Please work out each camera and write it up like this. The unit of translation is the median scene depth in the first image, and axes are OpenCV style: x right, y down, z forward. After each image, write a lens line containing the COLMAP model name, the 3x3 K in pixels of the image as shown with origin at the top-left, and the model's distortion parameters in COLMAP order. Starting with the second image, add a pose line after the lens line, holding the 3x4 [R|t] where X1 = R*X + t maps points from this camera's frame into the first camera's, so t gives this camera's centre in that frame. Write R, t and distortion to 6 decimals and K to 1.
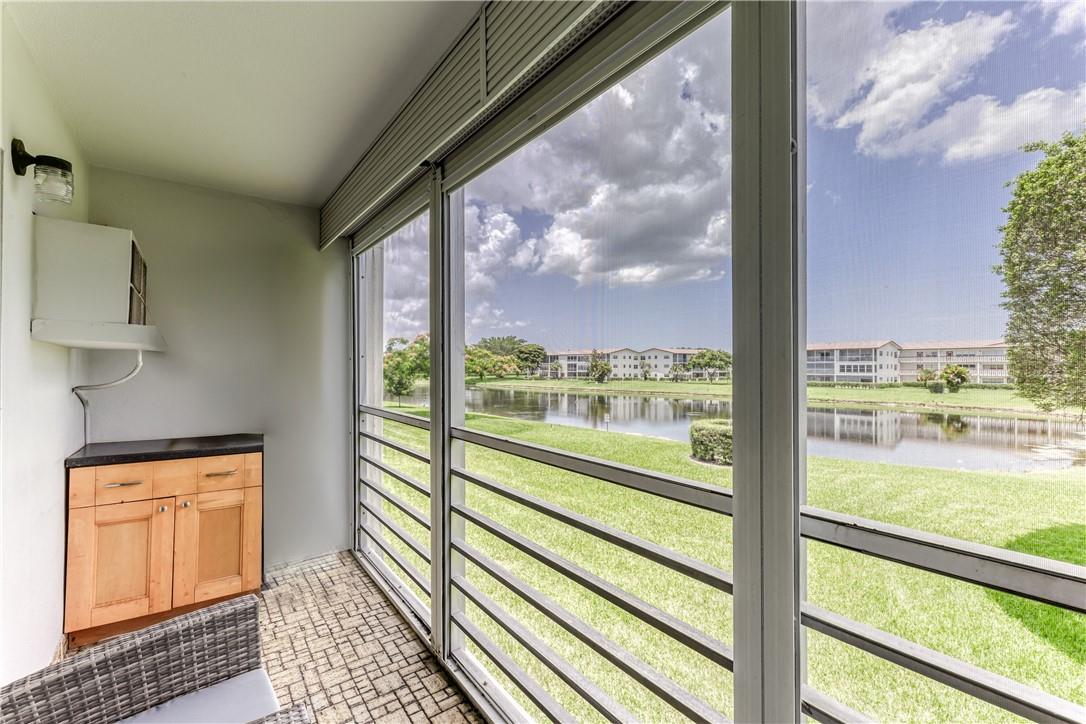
lens RADIAL K [[431.1, 0, 539.2], [0, 431.1, 361.2], [0, 0, 1]] dist [0.010244, 0.000039]
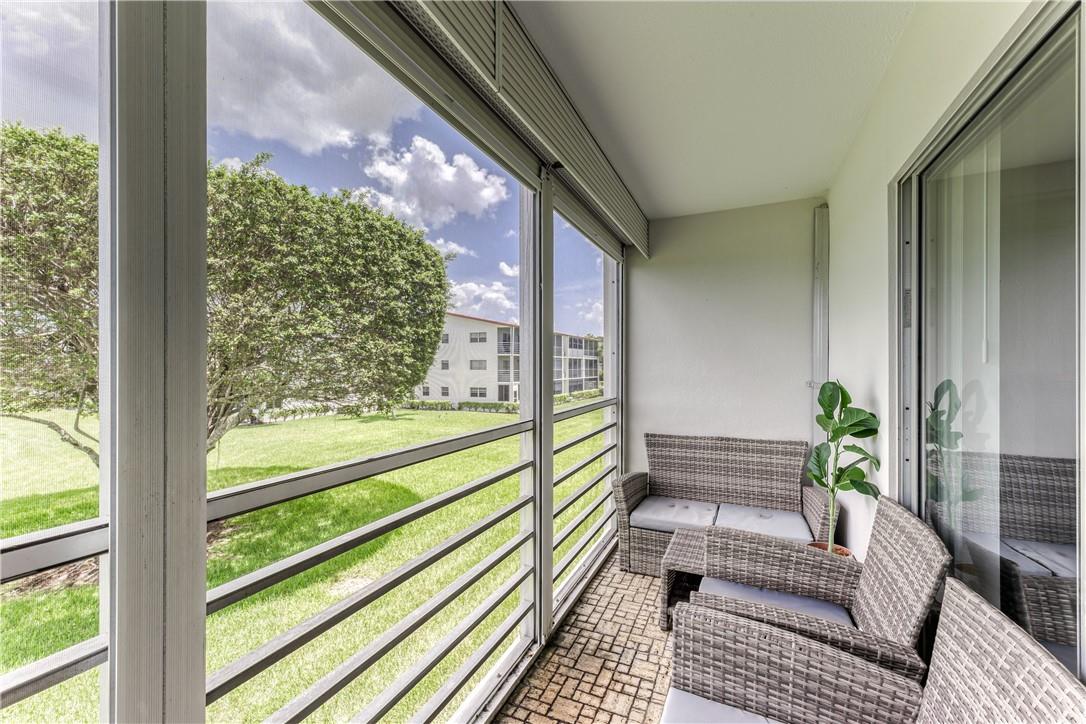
lens RADIAL K [[431.1, 0, 539.2], [0, 431.1, 361.2], [0, 0, 1]] dist [0.010244, 0.000039]
pose [[-0.447797, 0.002209, 0.894133, -1.189604], [-0.007398, 0.999954, -0.006175, 0.031774], [-0.894105, -0.009380, -0.447760, 1.542276]]
